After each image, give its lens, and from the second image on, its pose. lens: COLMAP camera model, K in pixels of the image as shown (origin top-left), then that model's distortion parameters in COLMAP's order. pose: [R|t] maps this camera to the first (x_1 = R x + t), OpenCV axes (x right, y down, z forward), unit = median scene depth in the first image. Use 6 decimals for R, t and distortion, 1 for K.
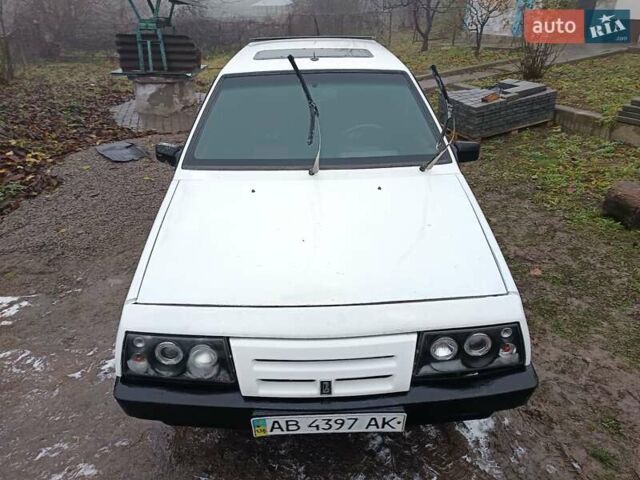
lens RADIAL K [[440.6, 0, 321.7], [0, 440.6, 237.0], [0, 0, 1]] dist [0.016437, -0.004919]
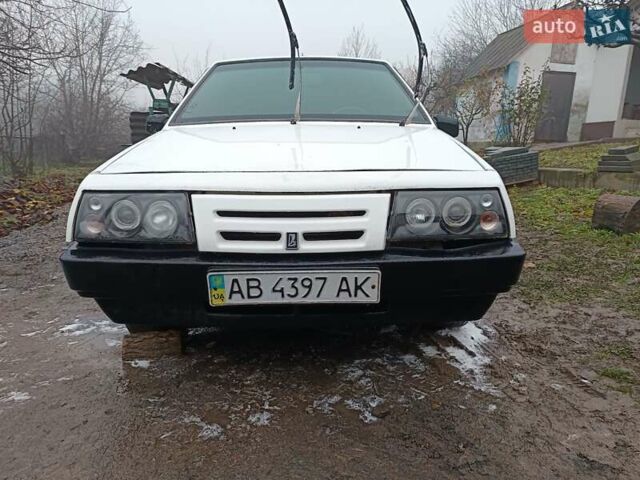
lens RADIAL K [[440.6, 0, 322.2], [0, 440.6, 234.6], [0, 0, 1]] dist [0.016437, -0.004919]
pose [[0.999955, 0.009113, -0.002802, 0.060082], [-0.009528, 0.965522, -0.260148, 0.452116], [0.000334, 0.260163, 0.965565, 0.091471]]
